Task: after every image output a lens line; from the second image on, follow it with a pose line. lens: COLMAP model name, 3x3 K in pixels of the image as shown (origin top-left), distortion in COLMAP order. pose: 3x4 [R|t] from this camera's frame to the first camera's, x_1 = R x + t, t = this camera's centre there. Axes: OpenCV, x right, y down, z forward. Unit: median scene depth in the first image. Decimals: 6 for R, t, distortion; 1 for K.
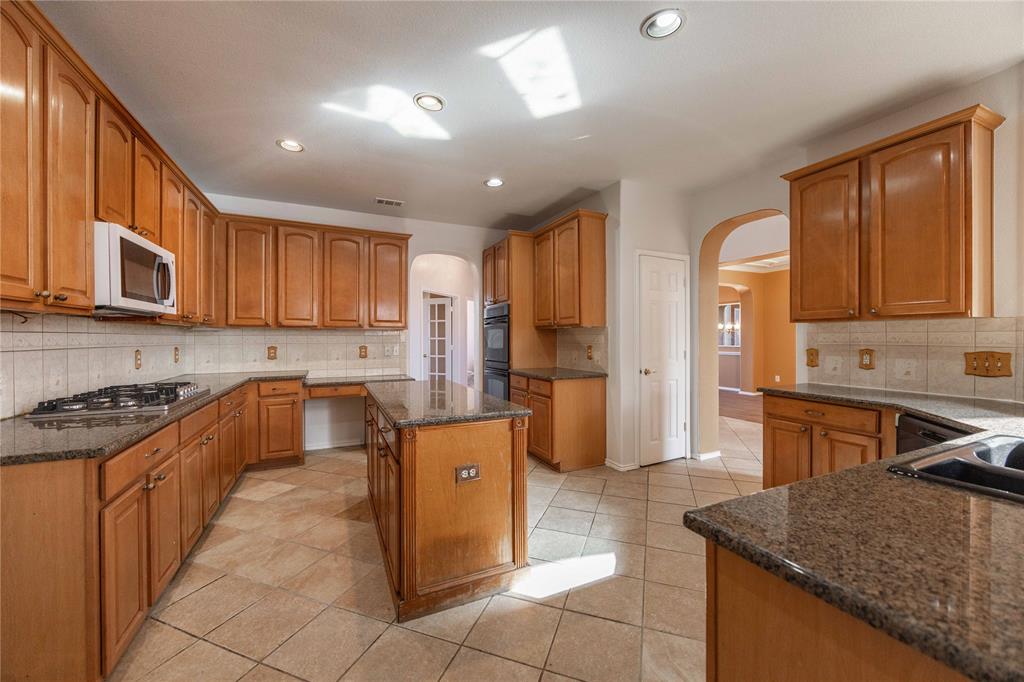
lens RADIAL K [[389.6, 0, 513.3], [0, 389.6, 339.8], [0, 0, 1]] dist [-0.002056, -0.000313]
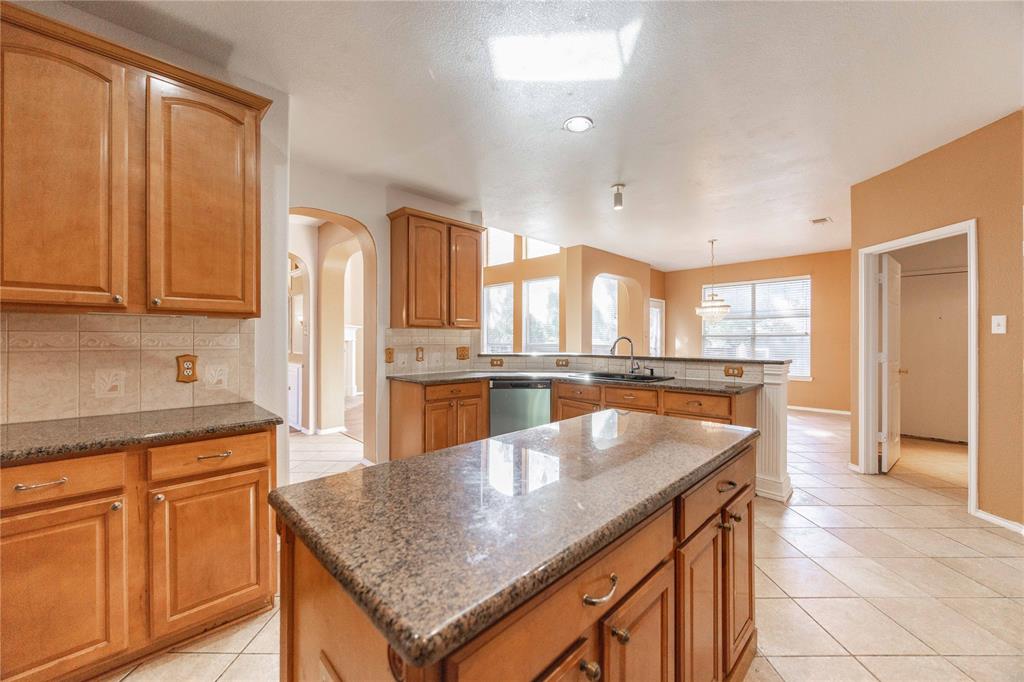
lens RADIAL K [[389.6, 0, 513.3], [0, 389.6, 339.8], [0, 0, 1]] dist [-0.002056, -0.000313]
pose [[-0.334824, 0.000788, 0.942280, -0.436285], [0.003474, 0.999994, 0.000398, -0.003229], [-0.942274, 0.003407, -0.334824, 0.826773]]
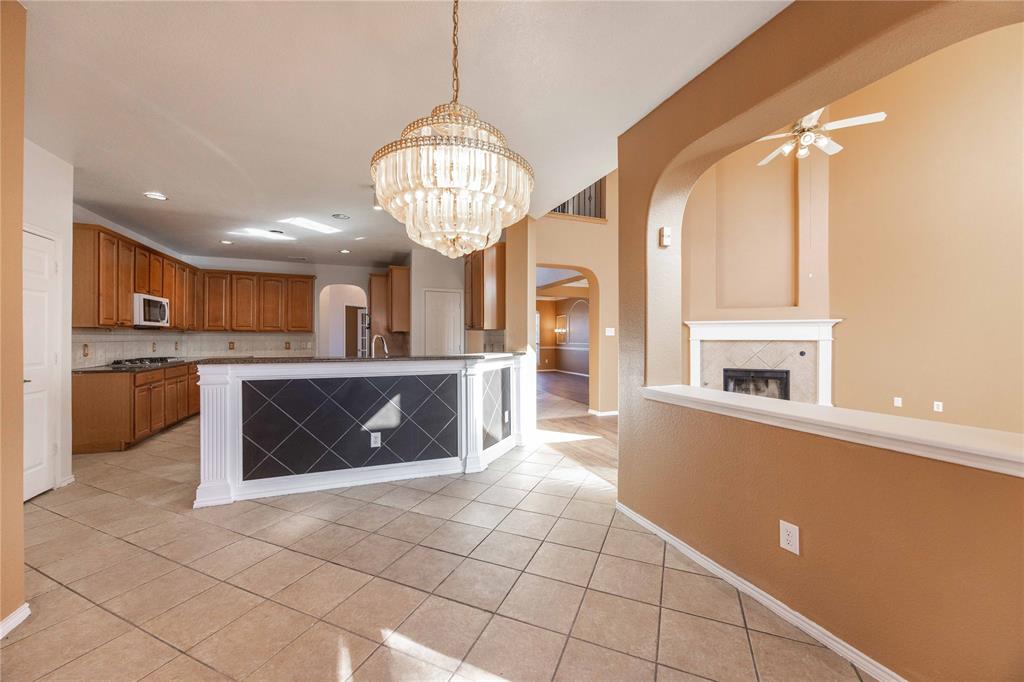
lens RADIAL K [[389.4, 0, 511.0], [0, 389.4, 337.6], [0, 0, 1]] dist [-0.001617, -0.000216]
pose [[0.998389, 0.003581, -0.056627, 0.788764], [-0.003808, 0.999985, -0.003890, 0.000126], [0.056612, 0.004100, 0.998388, -0.721450]]
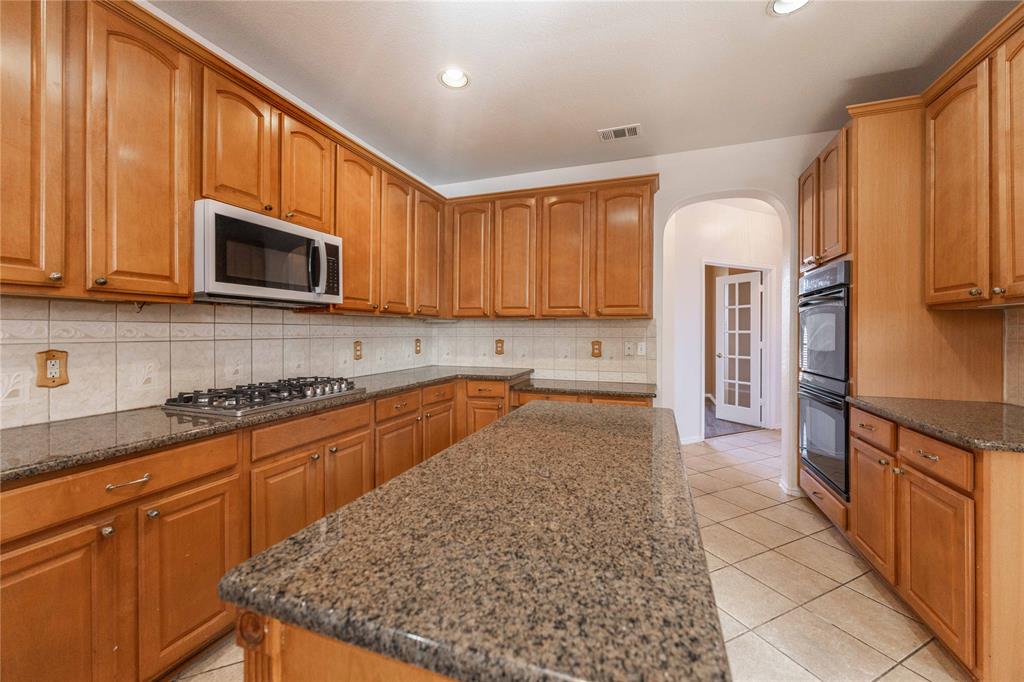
lens RADIAL K [[397.9, 0, 512.7], [0, 397.9, 331.9], [0, 0, 1]] dist [-0.003083, -0.000314]
pose [[0.705413, 0.005006, -0.708779, 0.051478], [-0.006713, 0.999977, 0.000382, -0.001203], [0.708764, 0.004489, 0.705431, 0.413768]]
